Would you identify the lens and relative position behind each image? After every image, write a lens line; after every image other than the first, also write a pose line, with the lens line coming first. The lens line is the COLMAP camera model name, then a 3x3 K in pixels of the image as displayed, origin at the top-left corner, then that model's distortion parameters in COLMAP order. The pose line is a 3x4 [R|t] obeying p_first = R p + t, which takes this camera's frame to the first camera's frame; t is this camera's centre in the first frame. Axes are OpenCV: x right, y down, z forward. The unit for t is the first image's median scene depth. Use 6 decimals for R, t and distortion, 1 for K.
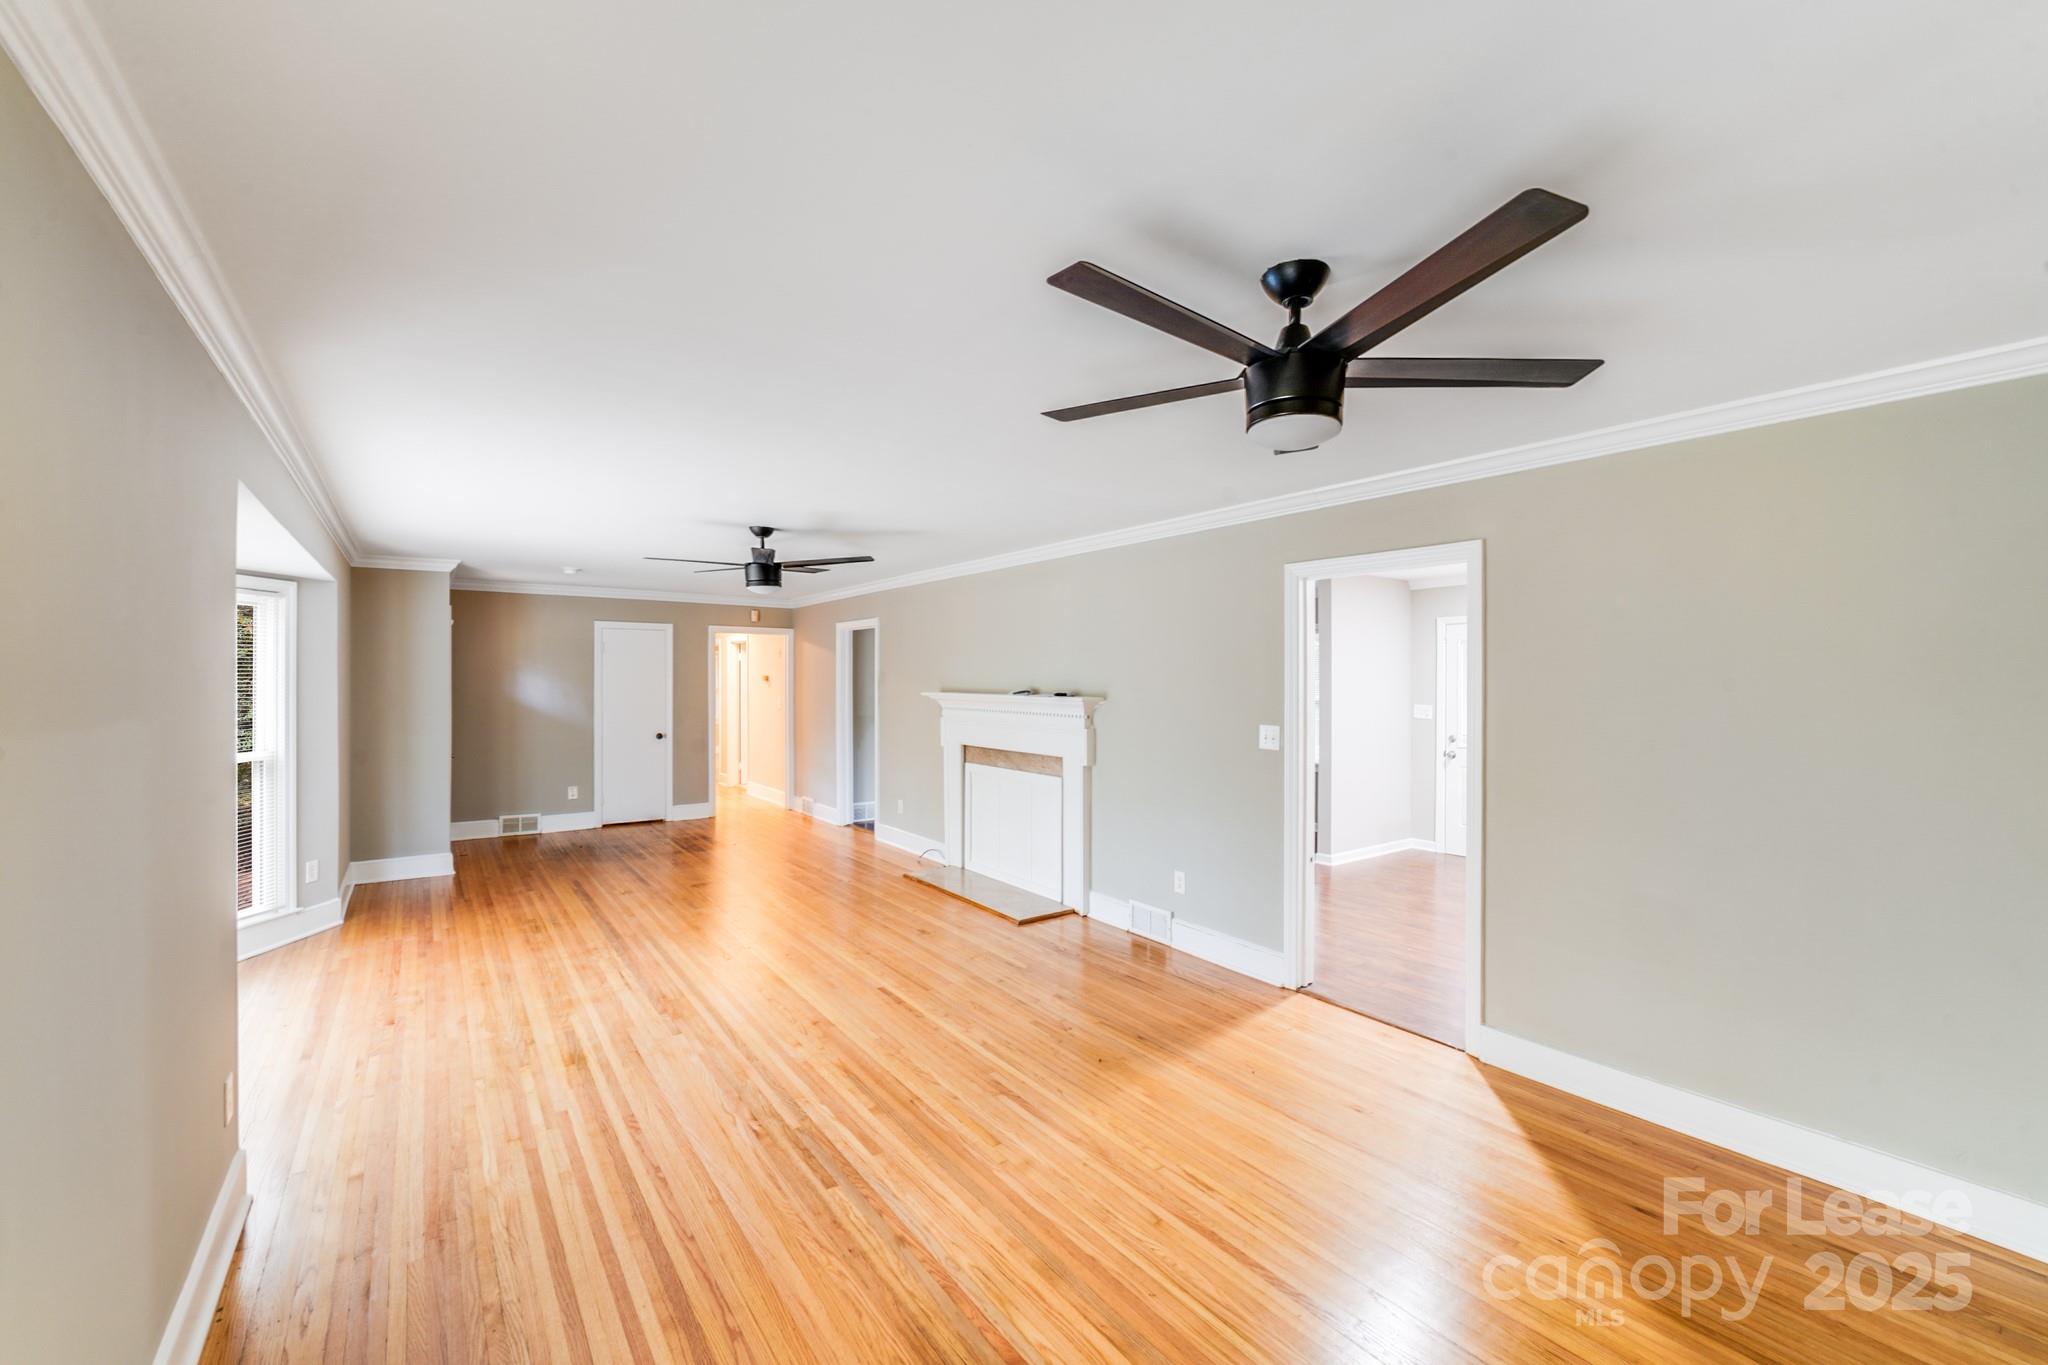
lens RADIAL K [[831.1, 0, 1026.4], [0, 831.1, 672.8], [0, 0, 1]] dist [-0.006832, -0.001878]
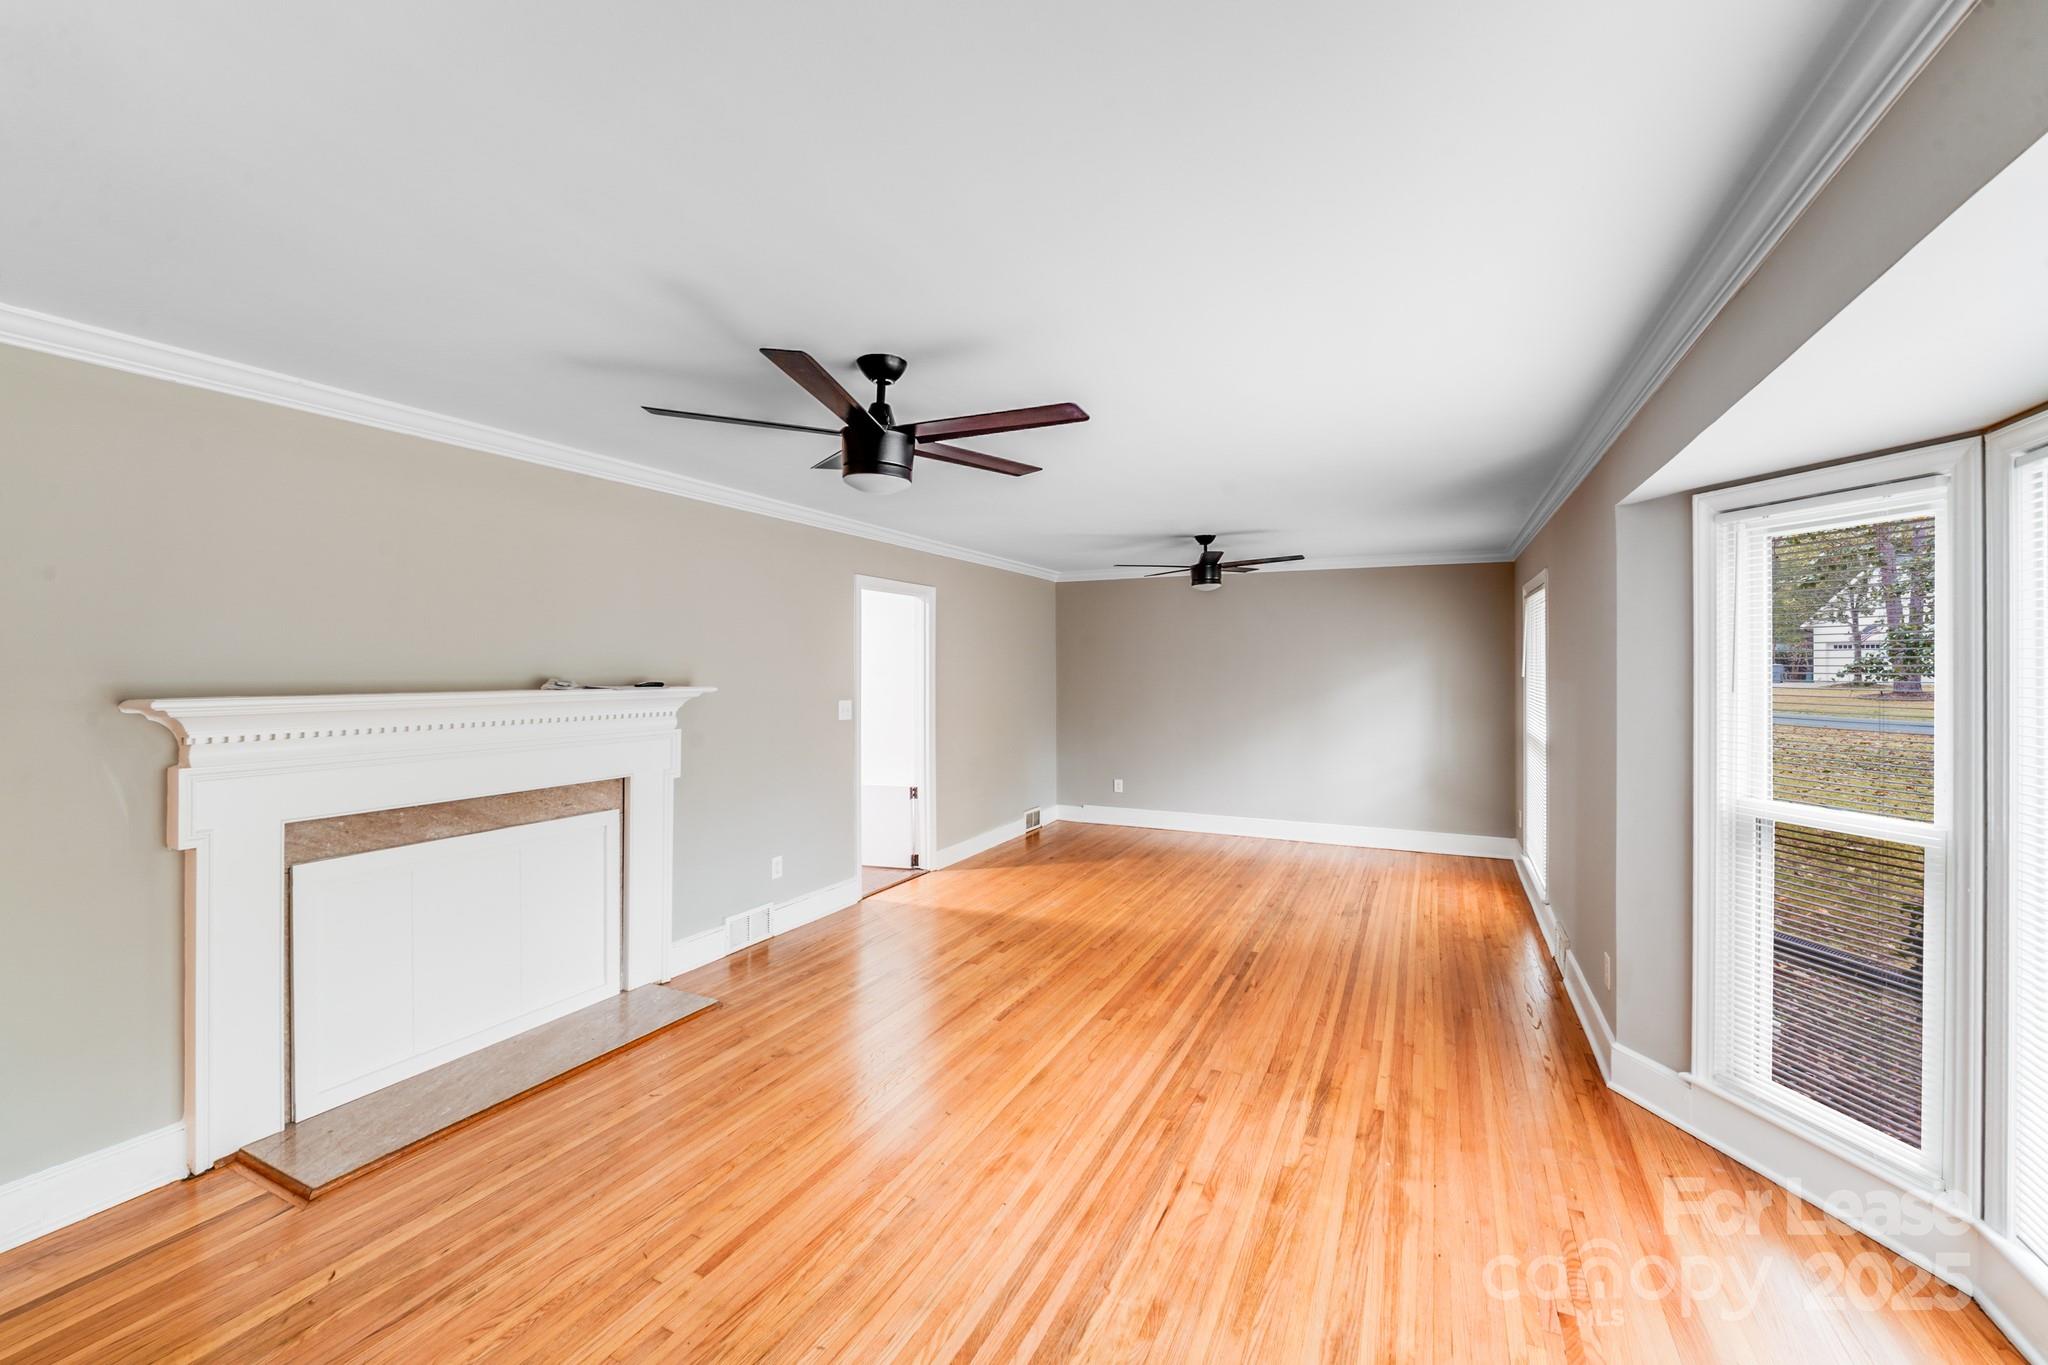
lens RADIAL K [[831.1, 0, 1022.5], [0, 831.1, 664.9], [0, 0, 1]] dist [-0.006832, -0.001878]
pose [[-0.467206, -0.003902, 0.884140, -0.739142], [-0.010470, 0.999945, -0.001119, 0.007059], [-0.884086, -0.009780, -0.467221, 1.073568]]
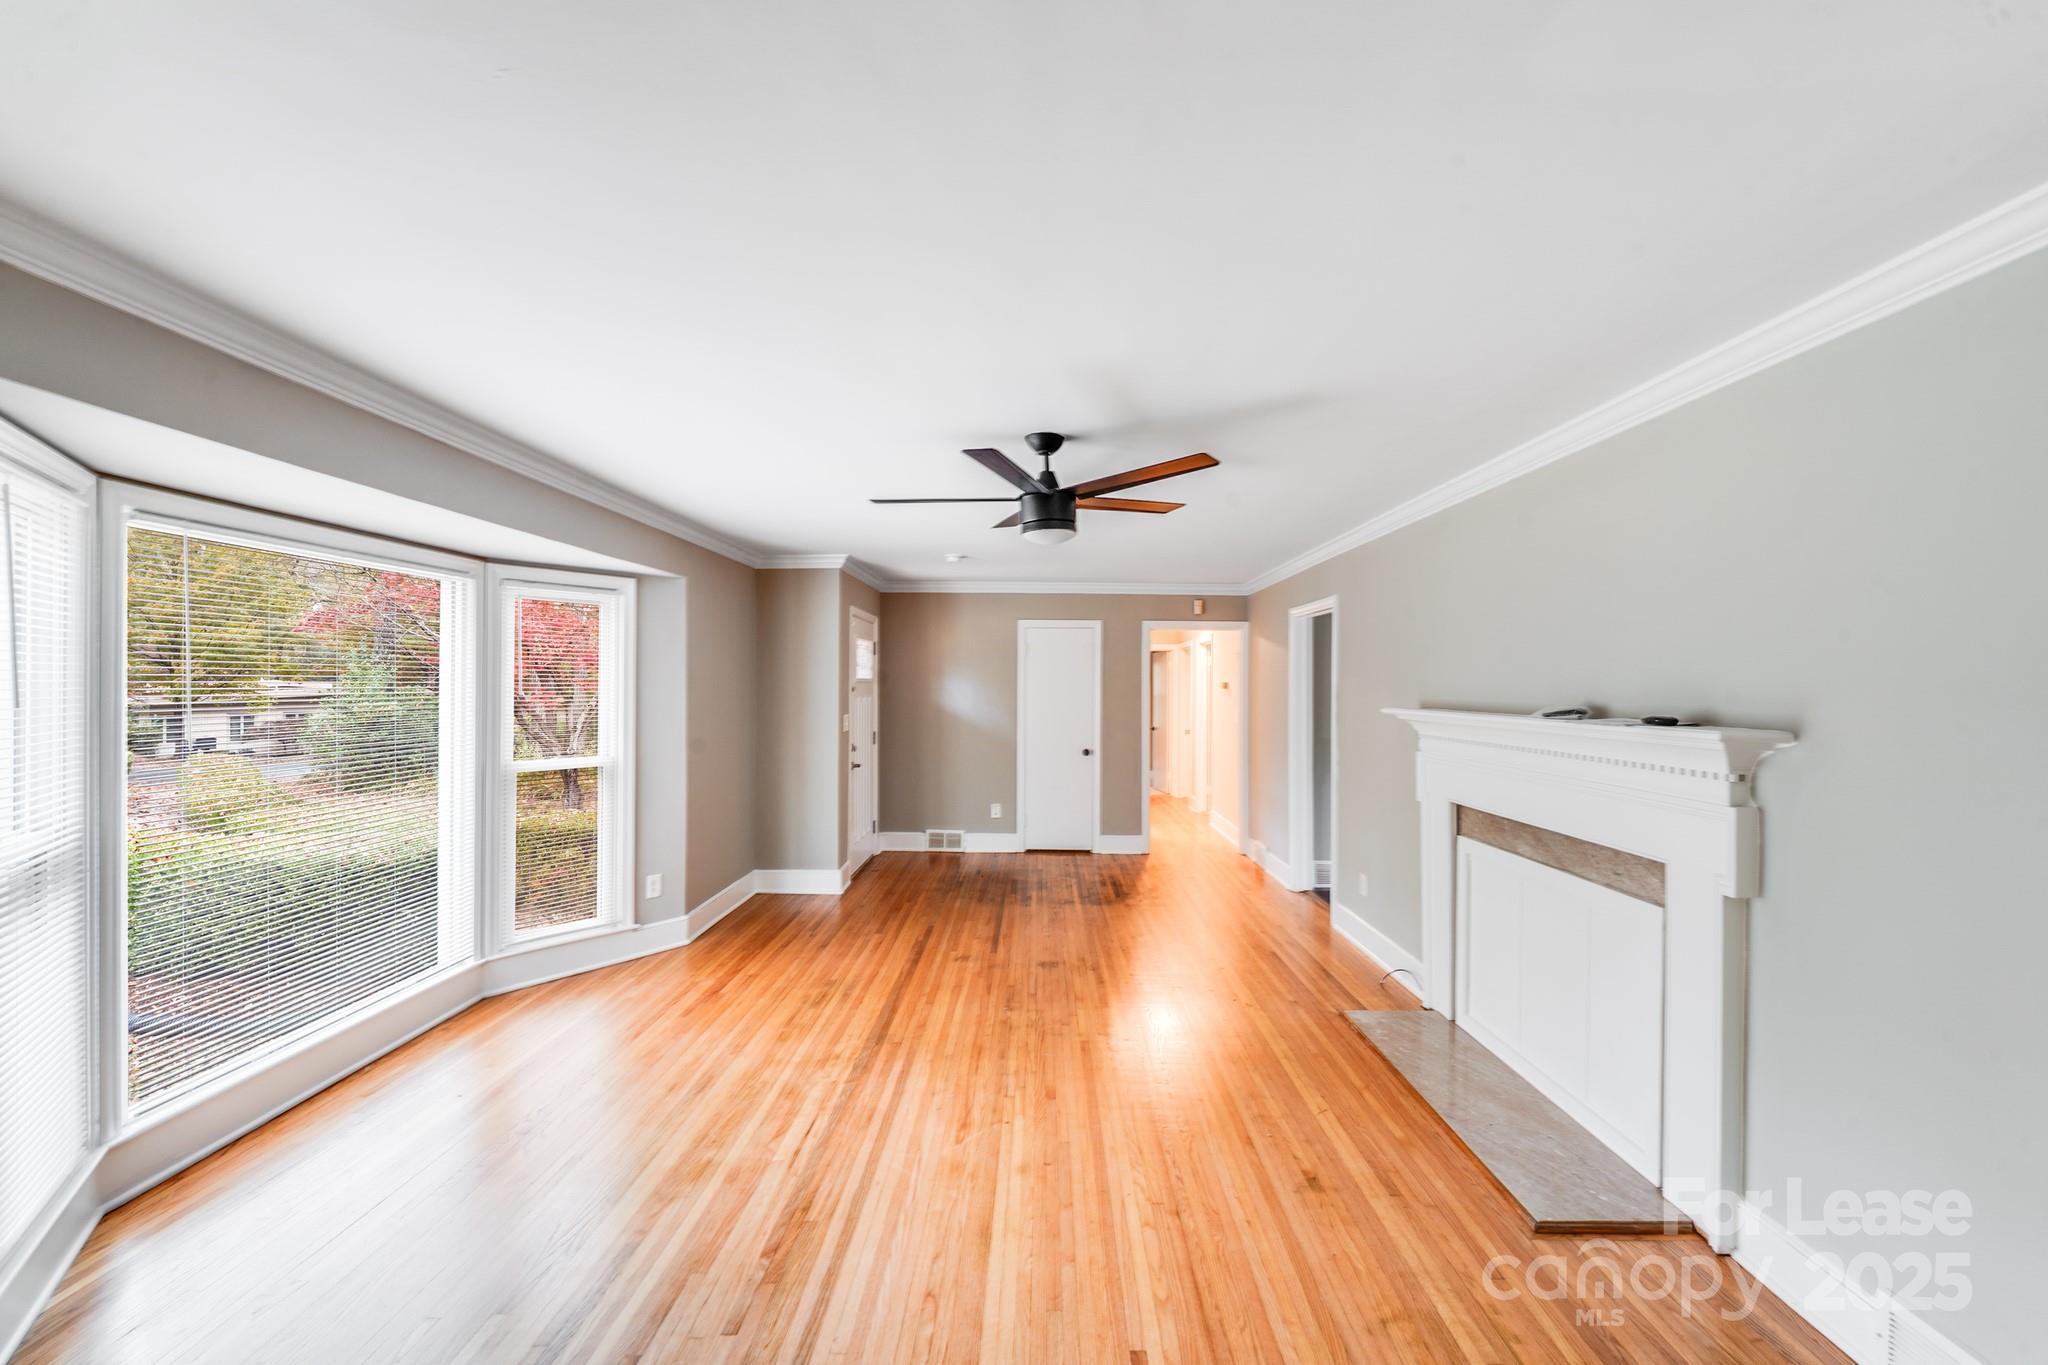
lens RADIAL K [[831.1, 0, 1029.7], [0, 831.1, 692.9], [0, 0, 1]] dist [-0.006832, -0.001878]
pose [[0.800747, 0.010176, -0.598916, 0.036379], [-0.002725, 0.999907, 0.013346, 0.006344], [0.598996, -0.009055, 0.800701, 0.465154]]
